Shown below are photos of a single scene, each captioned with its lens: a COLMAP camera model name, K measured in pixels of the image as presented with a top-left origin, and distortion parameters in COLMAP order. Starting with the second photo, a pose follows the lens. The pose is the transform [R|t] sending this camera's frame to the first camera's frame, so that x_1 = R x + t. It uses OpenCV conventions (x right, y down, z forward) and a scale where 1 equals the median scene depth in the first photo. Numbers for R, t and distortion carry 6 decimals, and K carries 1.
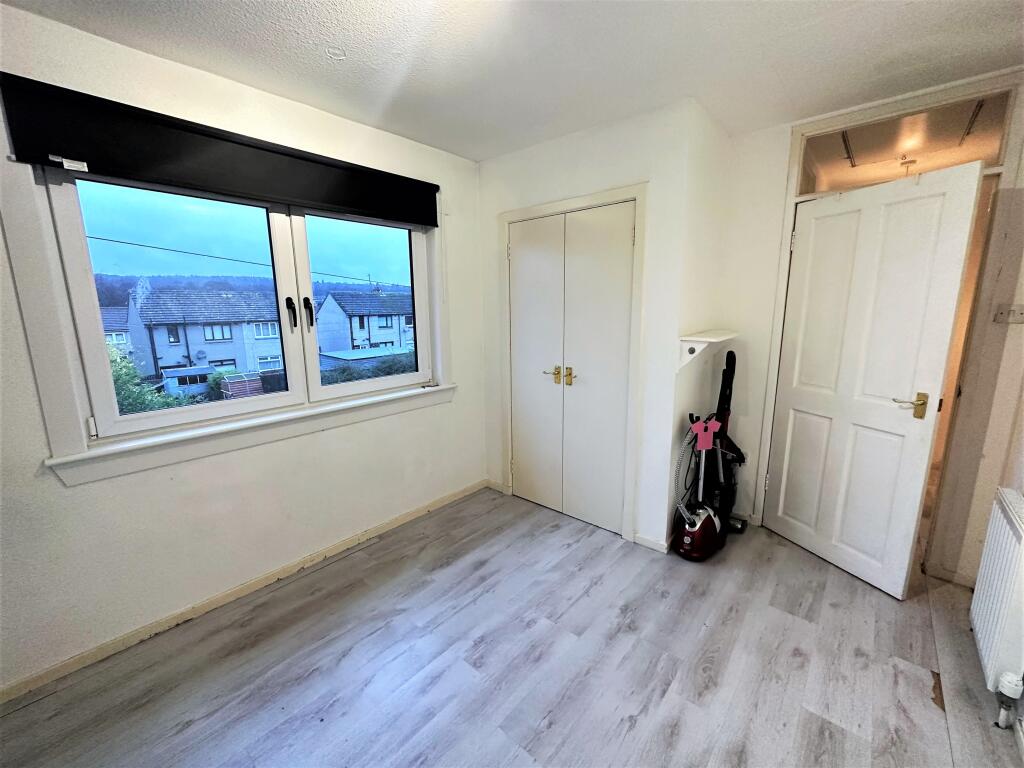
lens RADIAL K [[417.7, 0, 510.2], [0, 417.7, 381.6], [0, 0, 1]] dist [-0.003110, -0.000259]
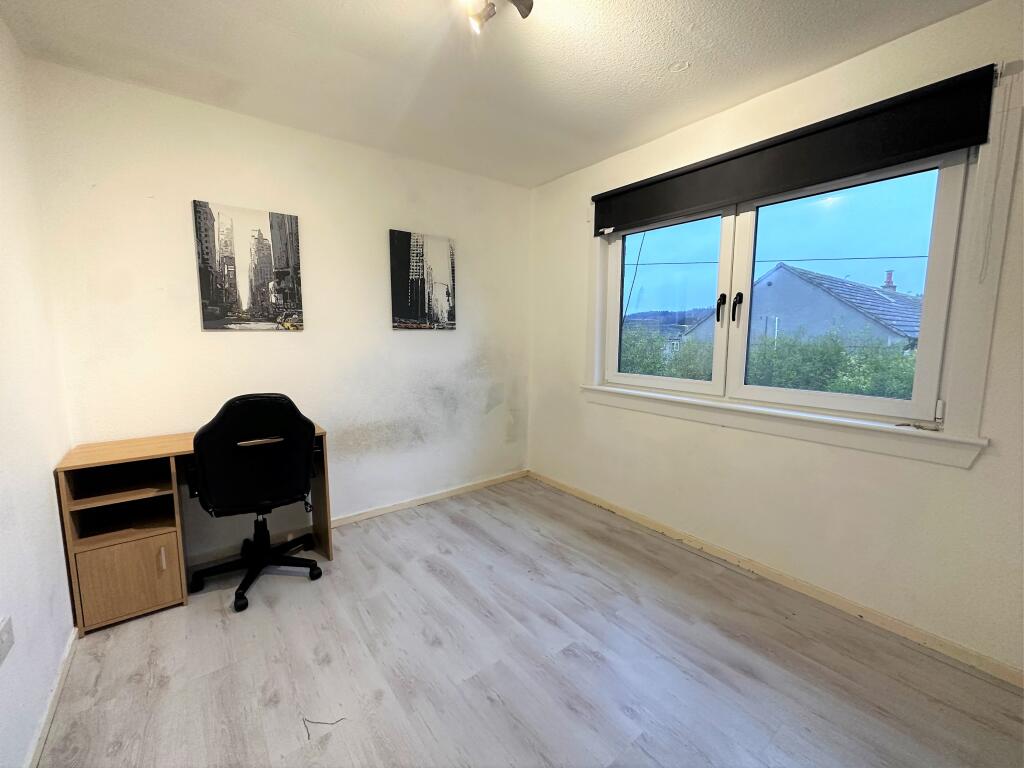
lens RADIAL K [[417.7, 0, 509.9], [0, 417.7, 385.8], [0, 0, 1]] dist [-0.003110, -0.000259]
pose [[-0.195122, 0.133563, -0.971642, 0.723702], [-0.169761, 0.971132, 0.167584, -0.068135], [0.965976, 0.197646, -0.166815, 0.796655]]
